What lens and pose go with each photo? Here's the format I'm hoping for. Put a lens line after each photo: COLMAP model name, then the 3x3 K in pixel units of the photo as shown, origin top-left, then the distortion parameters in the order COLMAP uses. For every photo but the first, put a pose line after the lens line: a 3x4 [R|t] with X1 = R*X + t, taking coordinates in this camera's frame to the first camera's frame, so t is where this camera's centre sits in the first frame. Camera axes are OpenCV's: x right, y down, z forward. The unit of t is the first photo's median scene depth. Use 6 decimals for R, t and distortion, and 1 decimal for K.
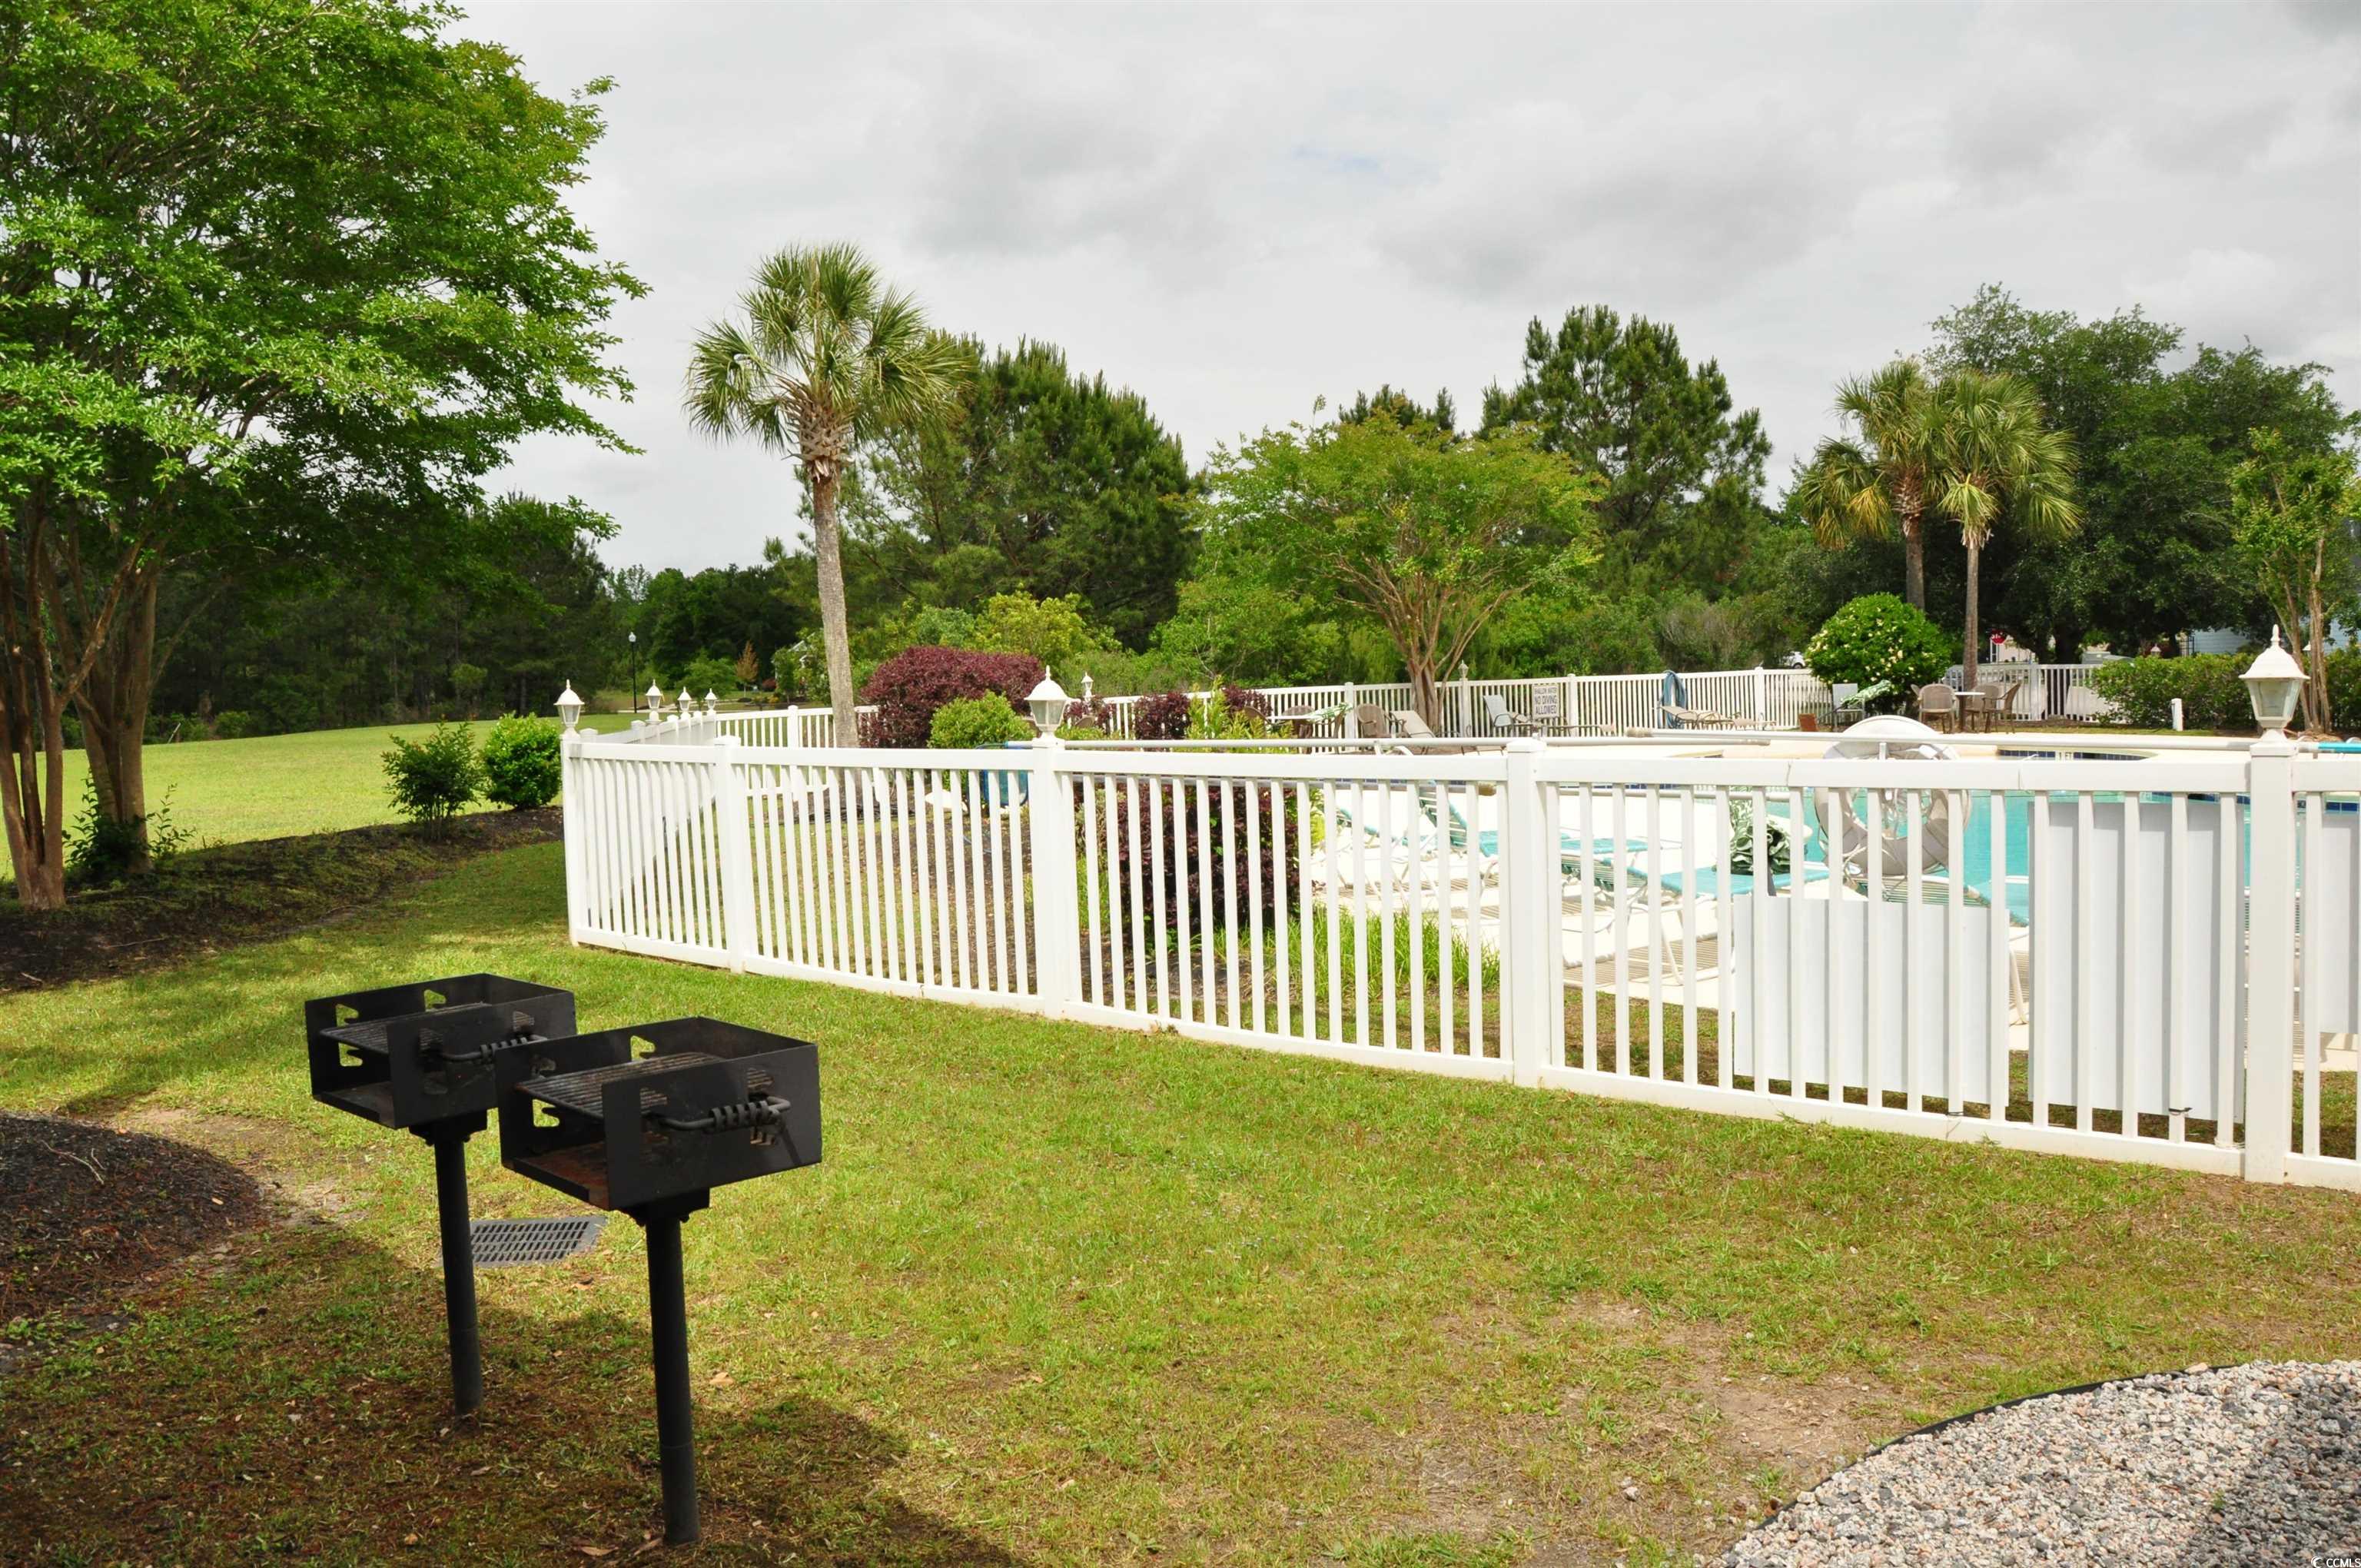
lens RADIAL K [[1866.1, 0, 1180.5], [0, 1866.1, 784.0], [0, 0, 1]] dist [-0.006030, -0.003989]
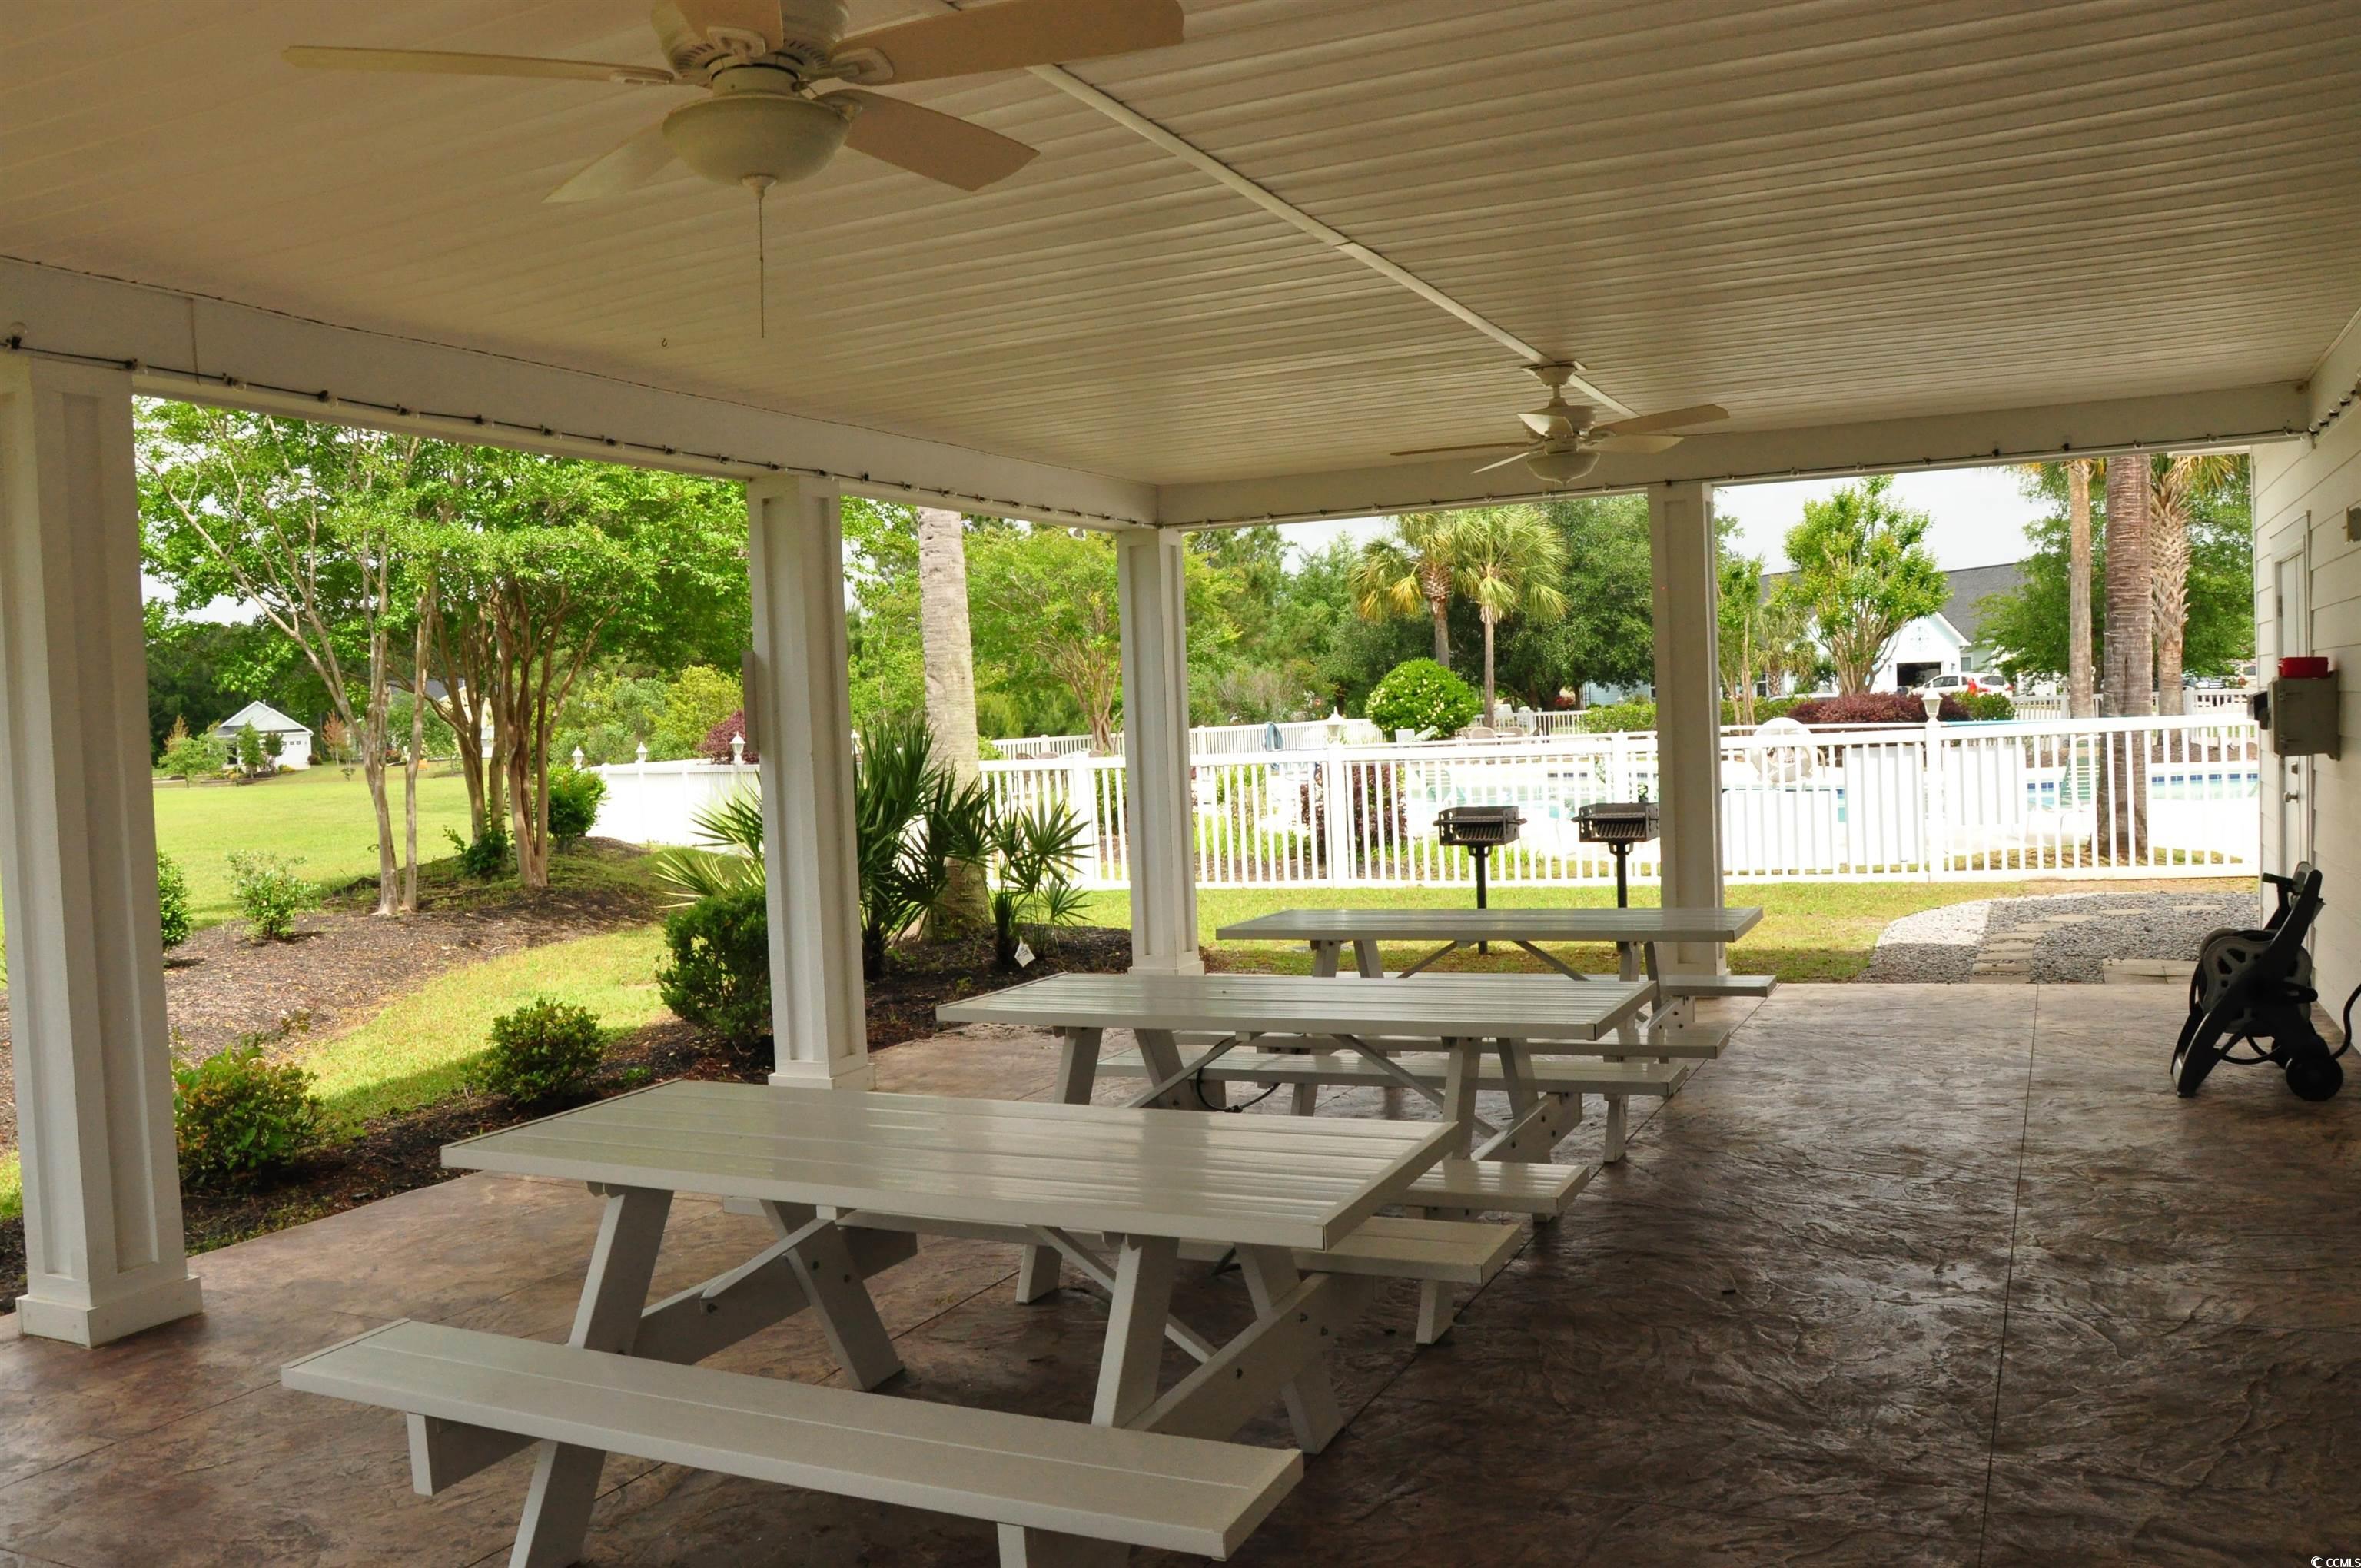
lens RADIAL K [[1866.1, 0, 1180.5], [0, 1866.1, 784.0], [0, 0, 1]] dist [-0.006030, -0.003989]
pose [[0.951734, -0.028651, 0.305584, -0.193126], [0.039260, 0.998819, -0.028626, 0.015564], [-0.304403, 0.039242, 0.951735, -0.187157]]
